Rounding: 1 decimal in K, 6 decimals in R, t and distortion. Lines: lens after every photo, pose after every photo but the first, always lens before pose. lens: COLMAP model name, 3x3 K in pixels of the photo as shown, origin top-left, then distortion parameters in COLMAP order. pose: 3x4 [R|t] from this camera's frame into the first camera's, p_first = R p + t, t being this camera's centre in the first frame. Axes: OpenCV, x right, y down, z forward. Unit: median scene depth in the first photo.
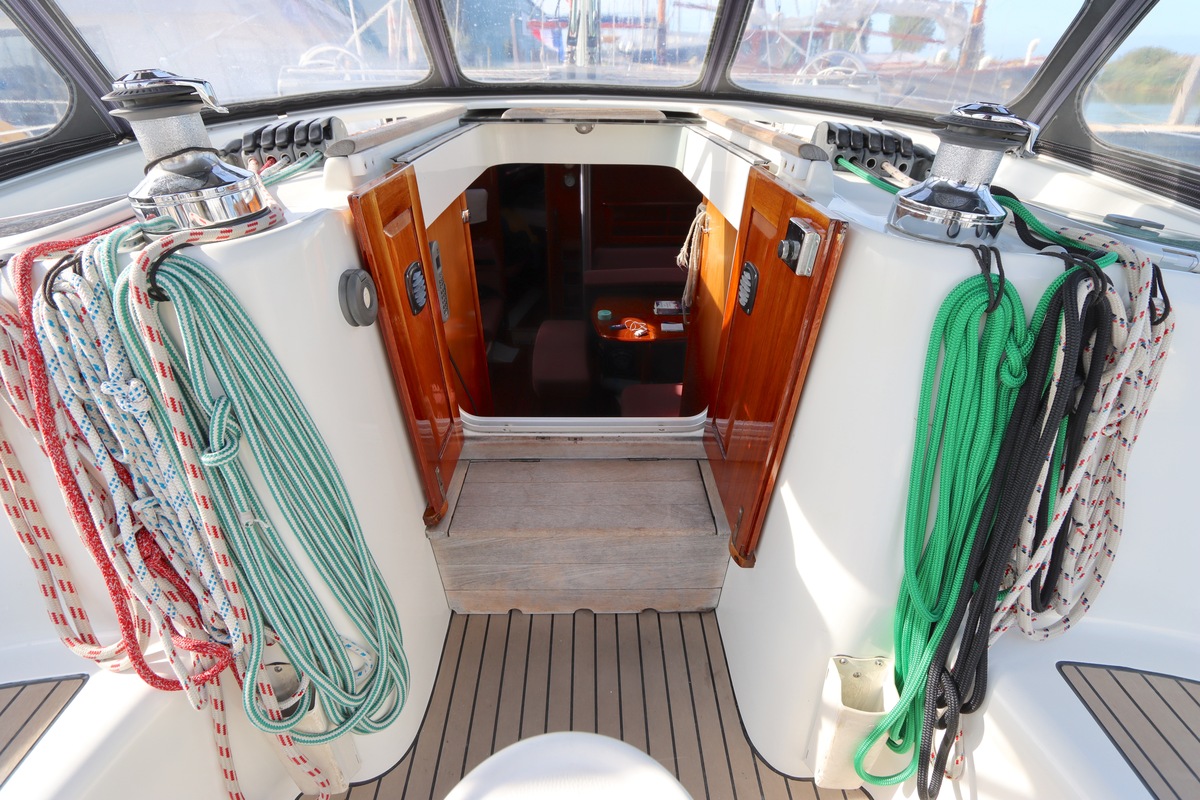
lens RADIAL K [[568.8, 0, 621.3], [0, 568.8, 395.8], [0, 0, 1]] dist [-0.019167, 0.002916]
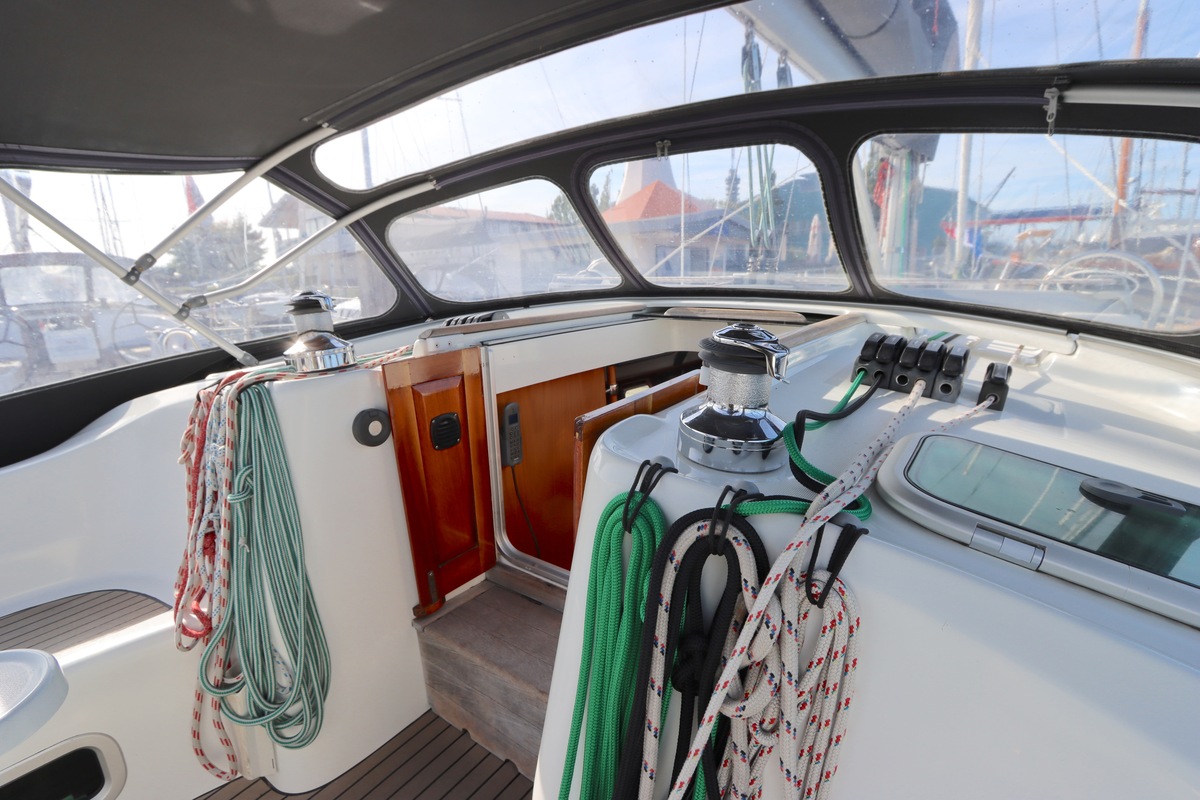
lens RADIAL K [[568.8, 0, 607.9], [0, 568.8, 406.6], [0, 0, 1]] dist [-0.019167, 0.002916]
pose [[0.794023, 0.127210, -0.594428, 0.605757], [-0.288016, 0.939862, -0.183592, -0.085863], [0.535326, 0.316981, 0.782911, 0.097871]]
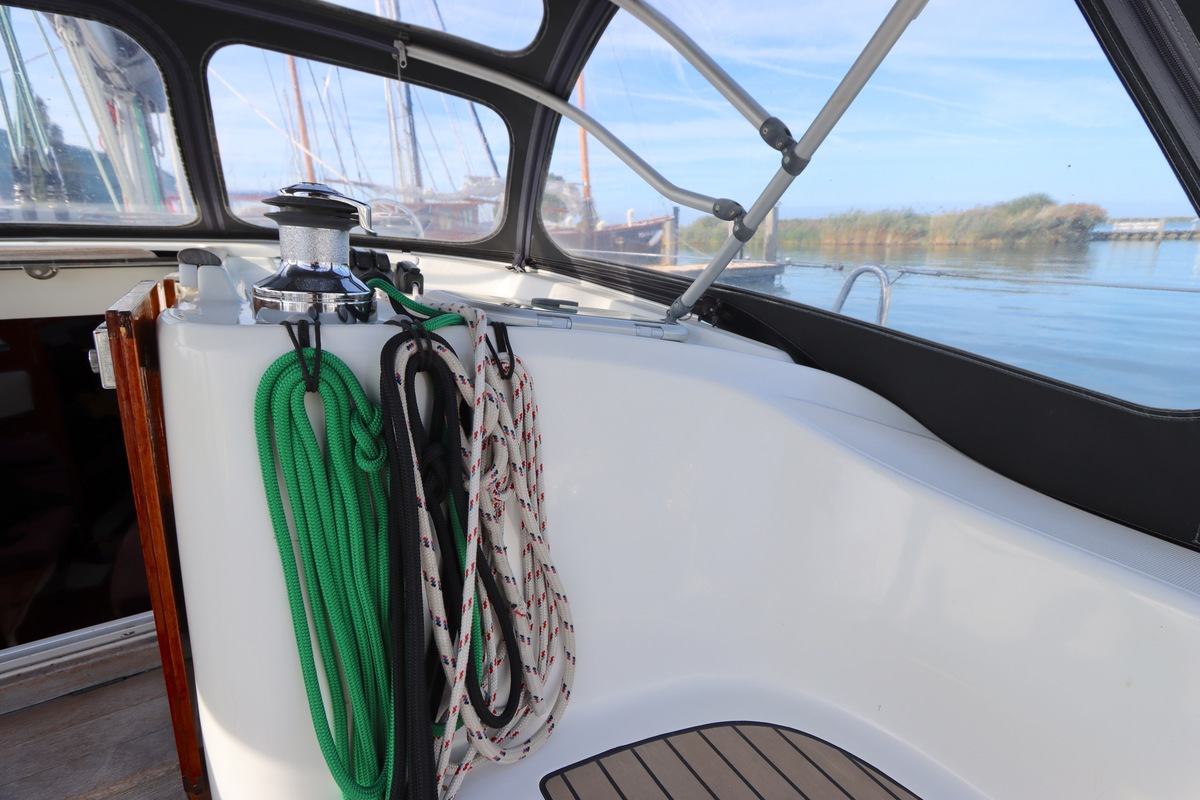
lens RADIAL K [[568.8, 0, 624.0], [0, 568.8, 400.7], [0, 0, 1]] dist [-0.019167, 0.002916]
pose [[0.864173, -0.150527, 0.480152, 0.338354], [0.262310, 0.949061, -0.174573, 0.071270], [-0.429416, 0.276810, 0.859638, 0.037934]]
